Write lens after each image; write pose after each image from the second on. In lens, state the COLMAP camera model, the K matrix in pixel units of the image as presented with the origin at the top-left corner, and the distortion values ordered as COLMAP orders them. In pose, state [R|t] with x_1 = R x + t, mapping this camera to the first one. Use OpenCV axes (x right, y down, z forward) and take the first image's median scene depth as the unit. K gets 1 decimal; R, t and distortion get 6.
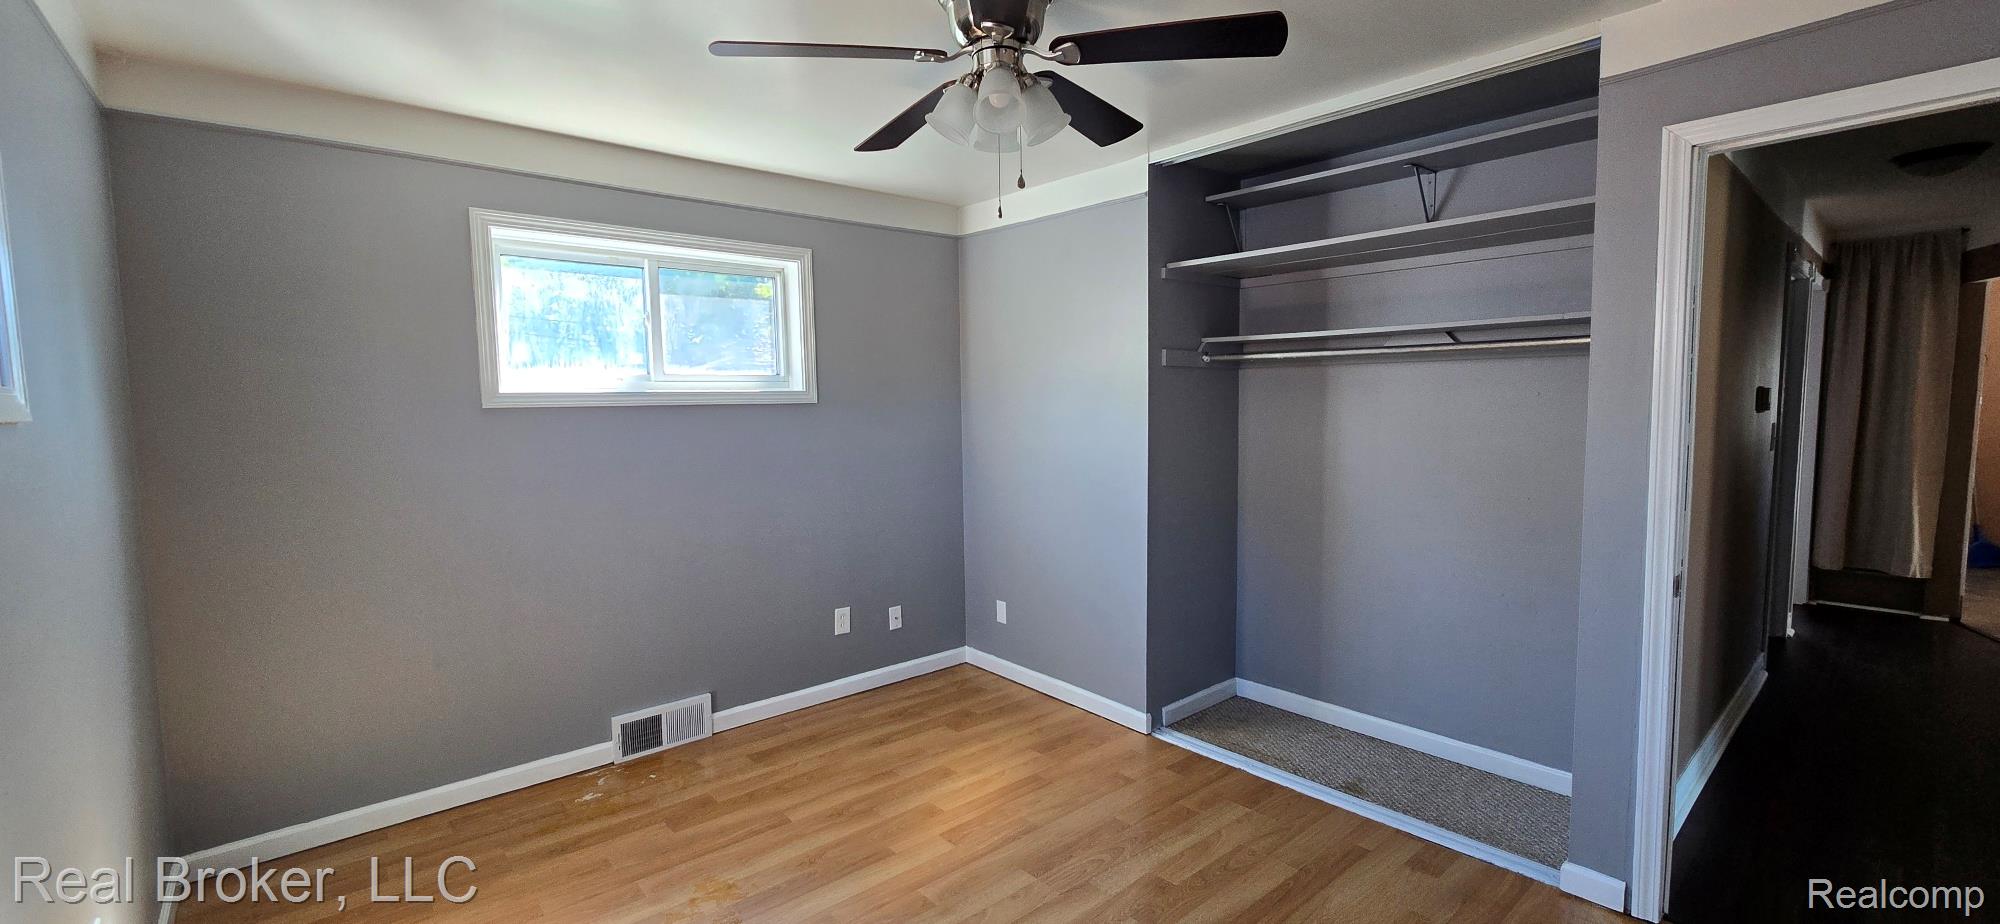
lens RADIAL K [[806.2, 0, 988.4], [0, 806.2, 460.6], [0, 0, 1]] dist [-0.002070, -0.000053]
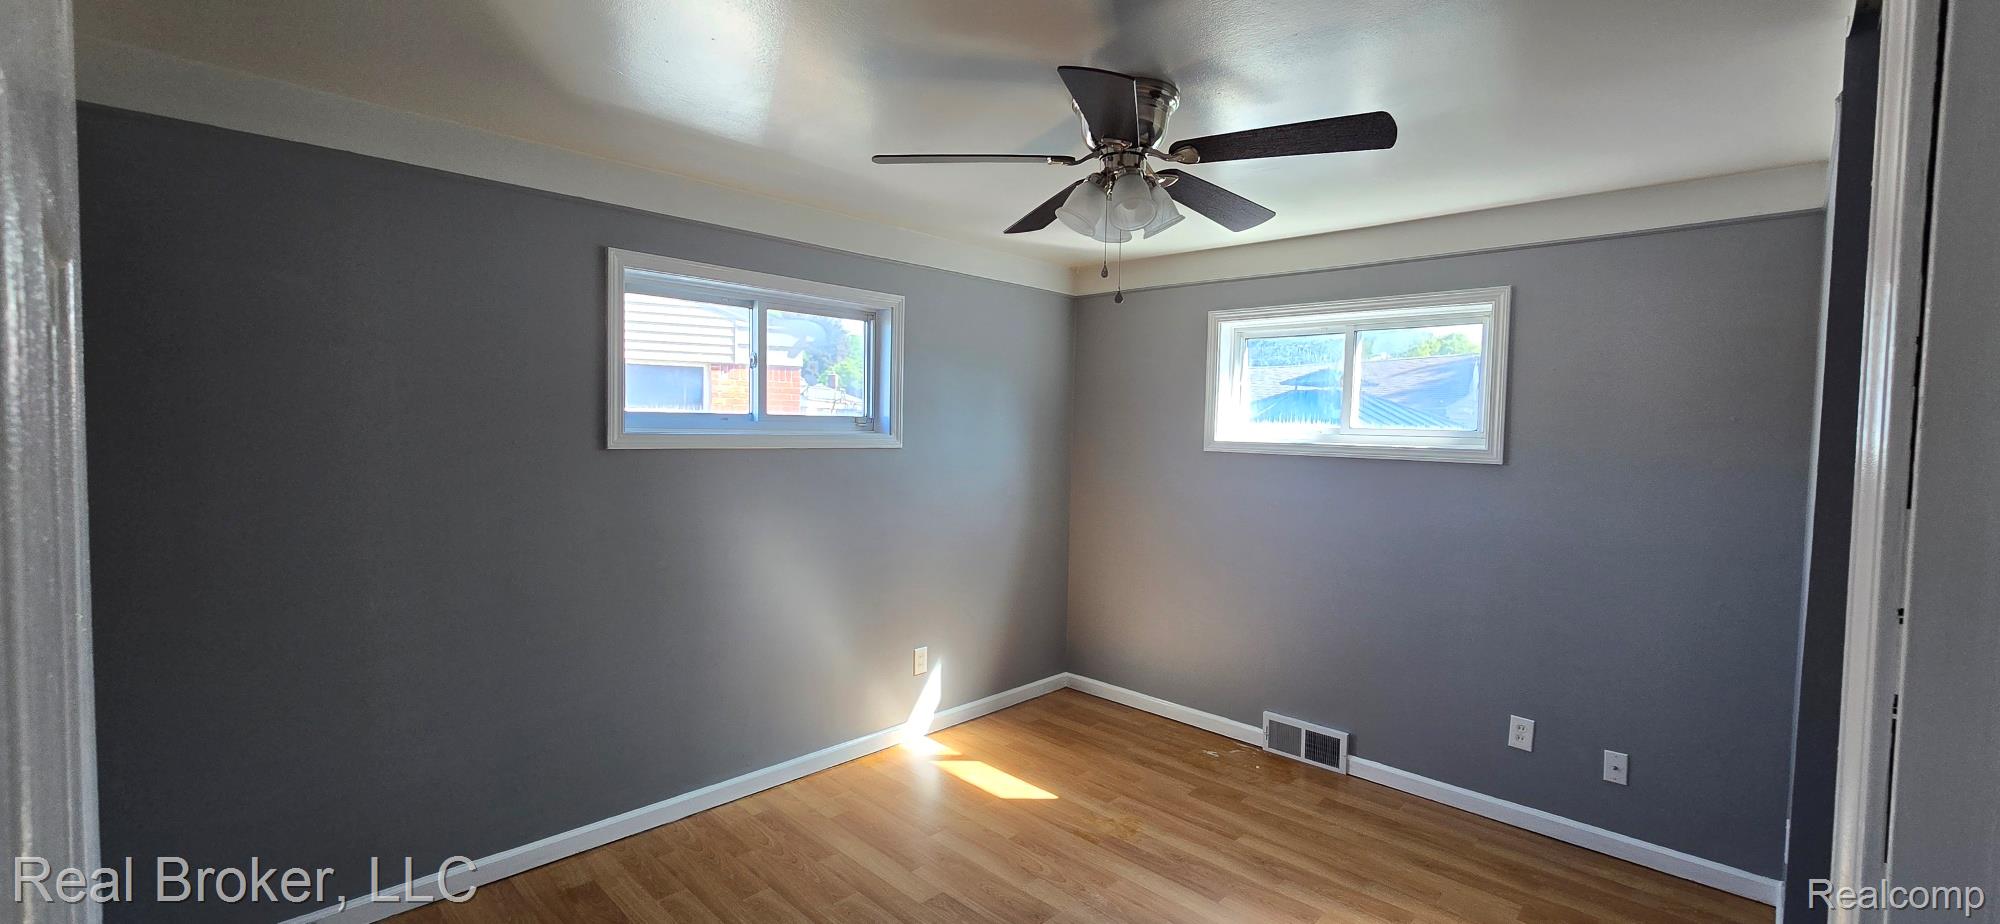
lens RADIAL K [[801.3, 0, 1003.2], [0, 801.3, 462.7], [0, 0, 1]] dist [-0.001064, -0.000120]
pose [[0.098130, 0.067144, -0.992906, 0.659556], [-0.093887, 0.993896, 0.057932, -0.083599], [0.990735, 0.087536, 0.103835, 0.448214]]
